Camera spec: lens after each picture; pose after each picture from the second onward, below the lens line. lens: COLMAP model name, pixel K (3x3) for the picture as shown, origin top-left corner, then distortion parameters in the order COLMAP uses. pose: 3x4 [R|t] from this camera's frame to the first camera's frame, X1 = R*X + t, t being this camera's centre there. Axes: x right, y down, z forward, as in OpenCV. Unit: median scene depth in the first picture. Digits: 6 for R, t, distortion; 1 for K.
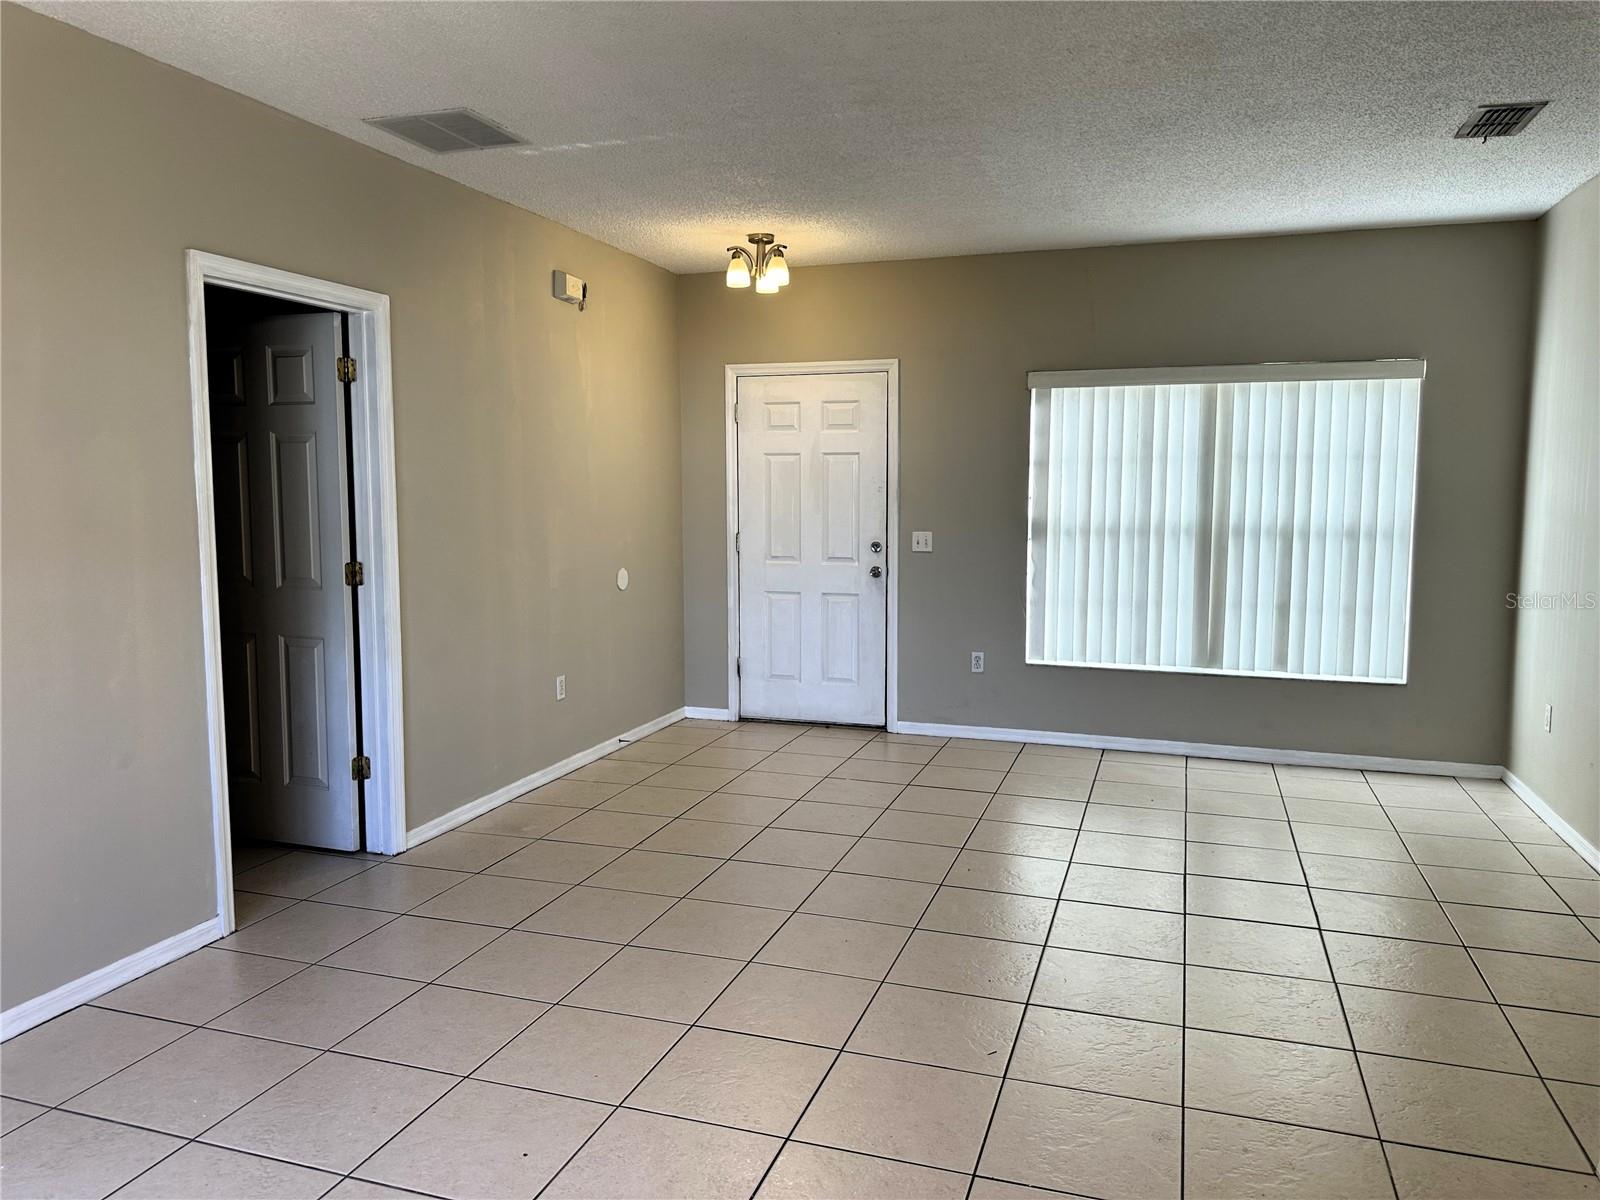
lens RADIAL K [[1142.2, 0, 810.5], [0, 1142.2, 590.8], [0, 0, 1]] dist [0.062191, -0.083543]
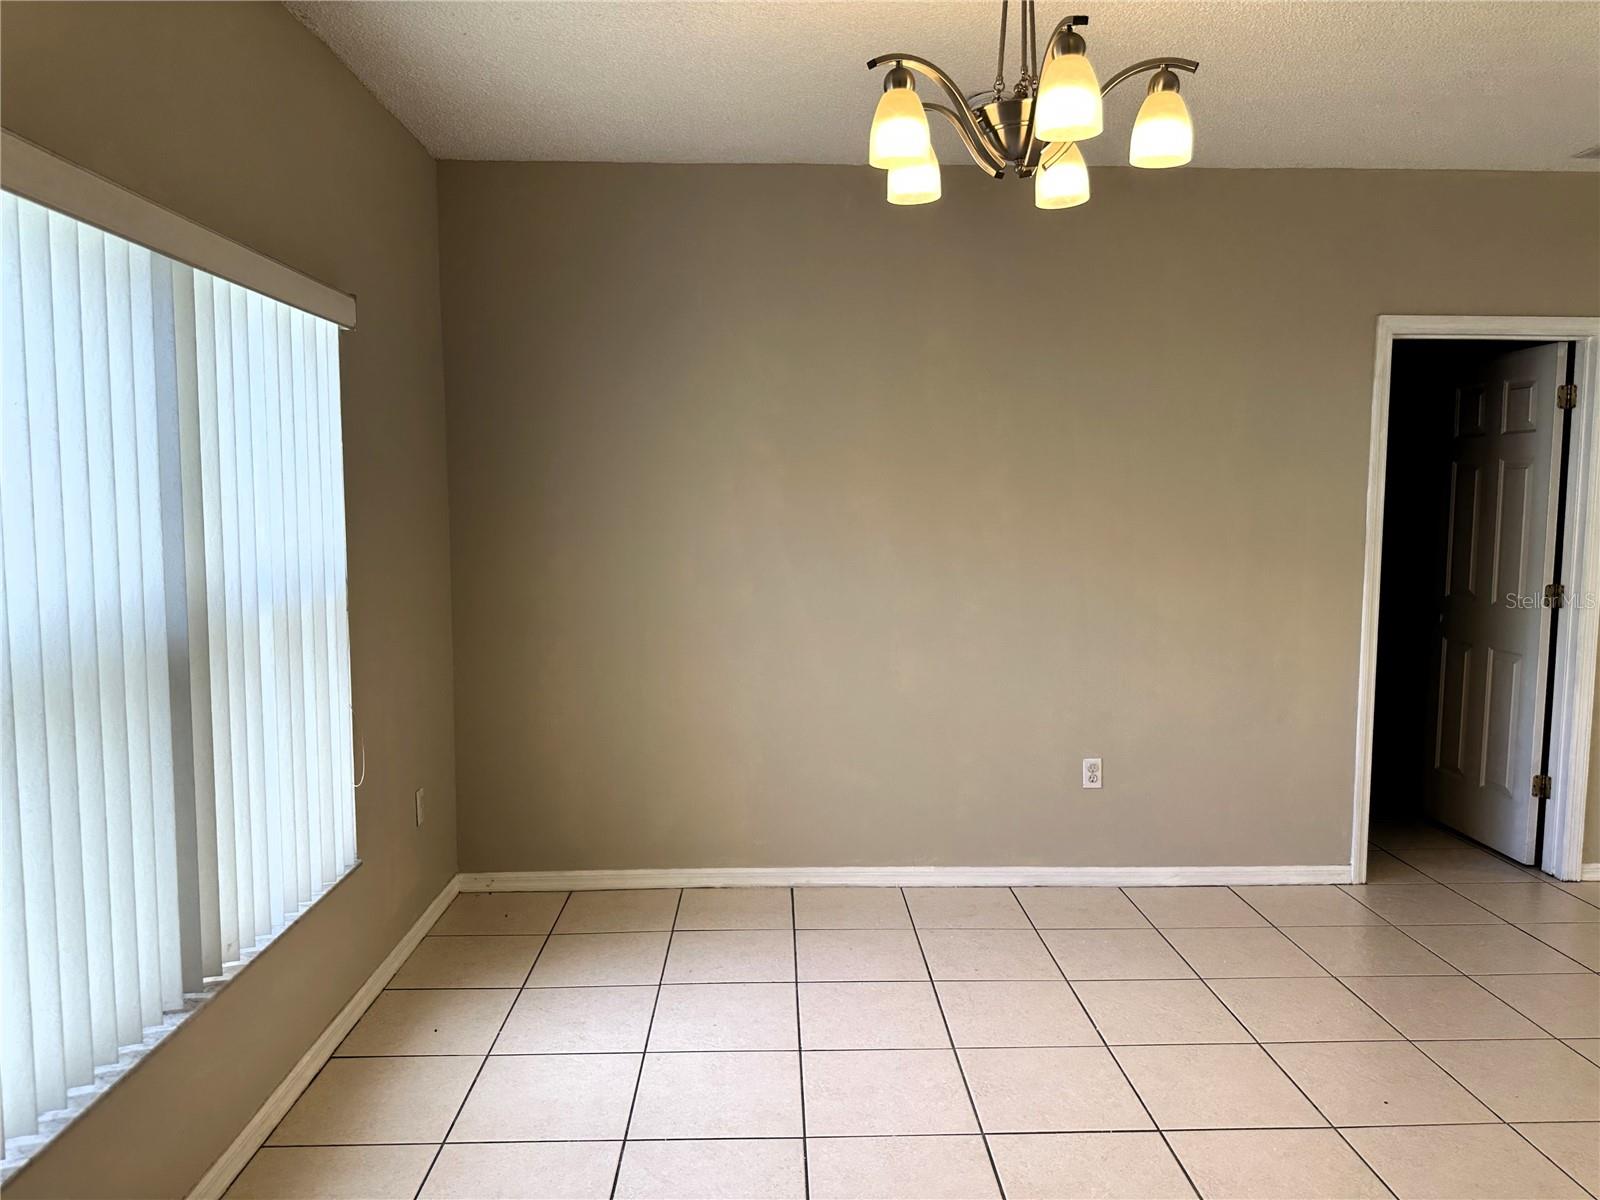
lens RADIAL K [[1142.2, 0, 810.5], [0, 1142.2, 590.8], [0, 0, 1]] dist [0.062191, -0.083543]
pose [[0.354985, 0.076123, -0.931768, 0.324089], [-0.093154, 0.994599, 0.045766, -0.004679], [0.930219, 0.070551, 0.360159, 0.018485]]
